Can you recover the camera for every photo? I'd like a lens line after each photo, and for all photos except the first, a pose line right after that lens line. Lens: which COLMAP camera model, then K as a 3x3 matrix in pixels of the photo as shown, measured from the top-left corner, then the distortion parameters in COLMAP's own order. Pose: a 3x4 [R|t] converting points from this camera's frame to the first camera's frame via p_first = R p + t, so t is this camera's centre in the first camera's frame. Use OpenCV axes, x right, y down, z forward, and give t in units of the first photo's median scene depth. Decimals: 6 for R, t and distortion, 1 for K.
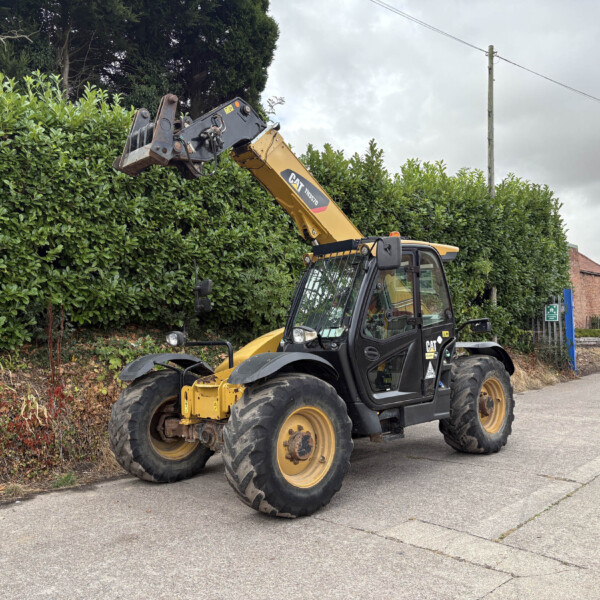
lens RADIAL K [[599.5, 0, 303.0], [0, 599.5, 301.6], [0, 0, 1]] dist [-0.002347, 0.020922]
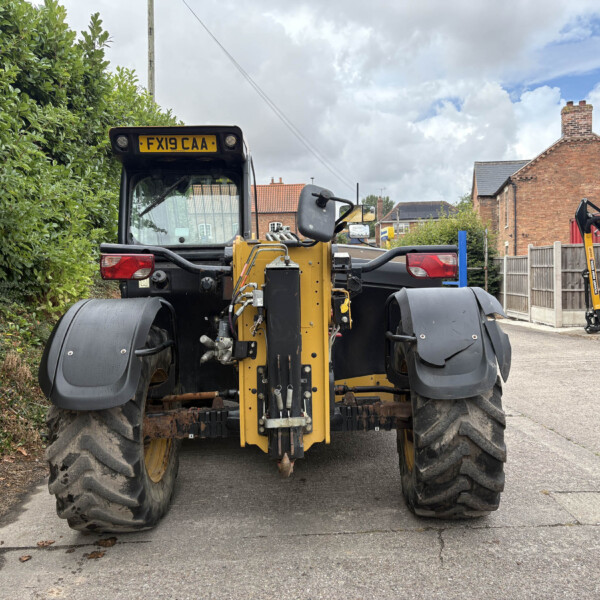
lens RADIAL K [[594.8, 0, 302.5], [0, 594.8, 298.1], [0, 0, 1]] dist [0.028155, -0.034687]
pose [[0.696425, -0.022638, 0.717273, -0.294739], [-0.031458, 0.997578, 0.062029, 0.031494], [-0.716940, -0.065762, 0.694026, 0.338777]]
